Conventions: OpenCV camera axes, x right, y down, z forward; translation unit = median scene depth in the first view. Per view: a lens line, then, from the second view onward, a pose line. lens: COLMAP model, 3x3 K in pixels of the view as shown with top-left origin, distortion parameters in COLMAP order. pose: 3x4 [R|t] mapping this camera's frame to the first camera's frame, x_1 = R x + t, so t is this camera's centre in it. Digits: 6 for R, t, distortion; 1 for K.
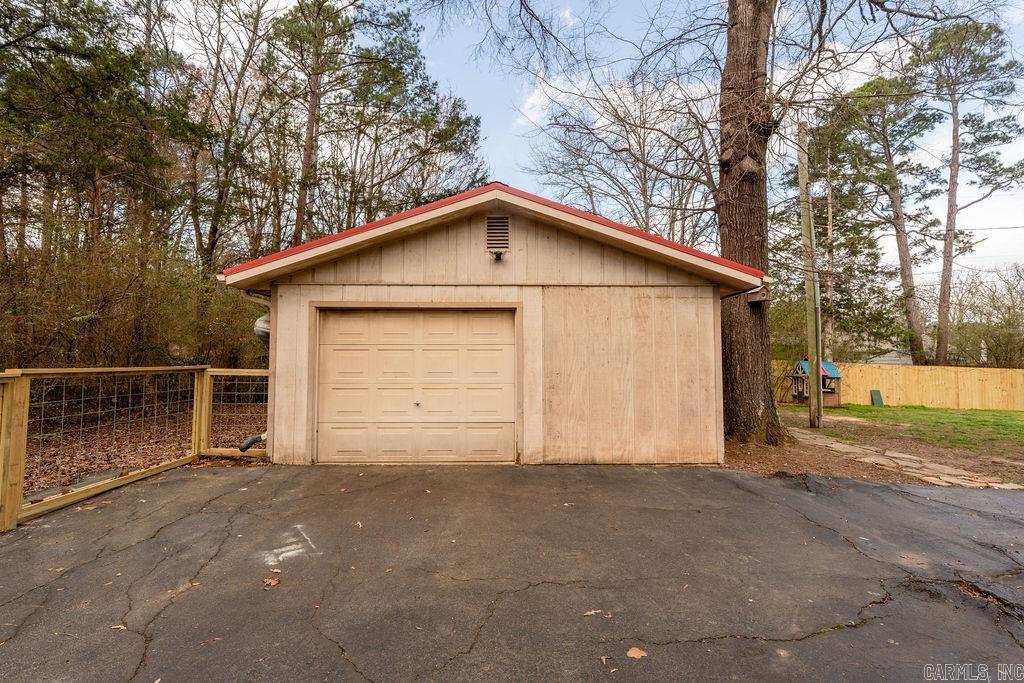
lens RADIAL K [[461.5, 0, 510.5], [0, 461.5, 341.0], [0, 0, 1]] dist [-0.004290, 0.001366]
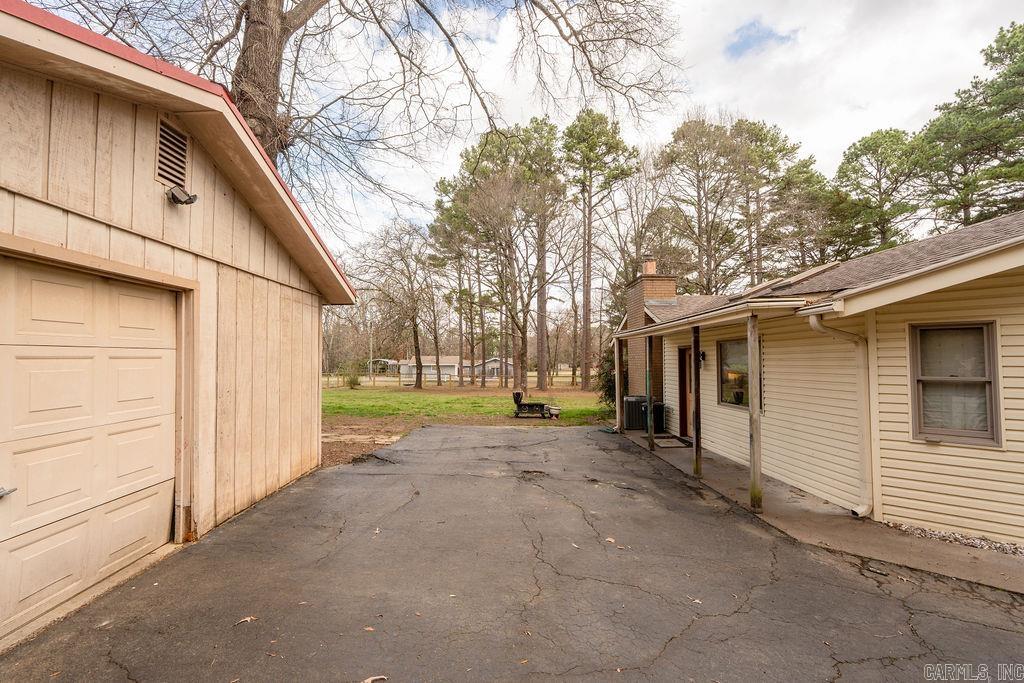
lens RADIAL K [[461.5, 0, 507.8], [0, 461.5, 342.4], [0, 0, 1]] dist [-0.004290, 0.001366]
pose [[-0.005907, 0.033121, 0.999434, -0.602526], [-0.041213, 0.998594, -0.033337, 0.001648], [-0.999133, -0.041387, -0.004533, 0.574661]]
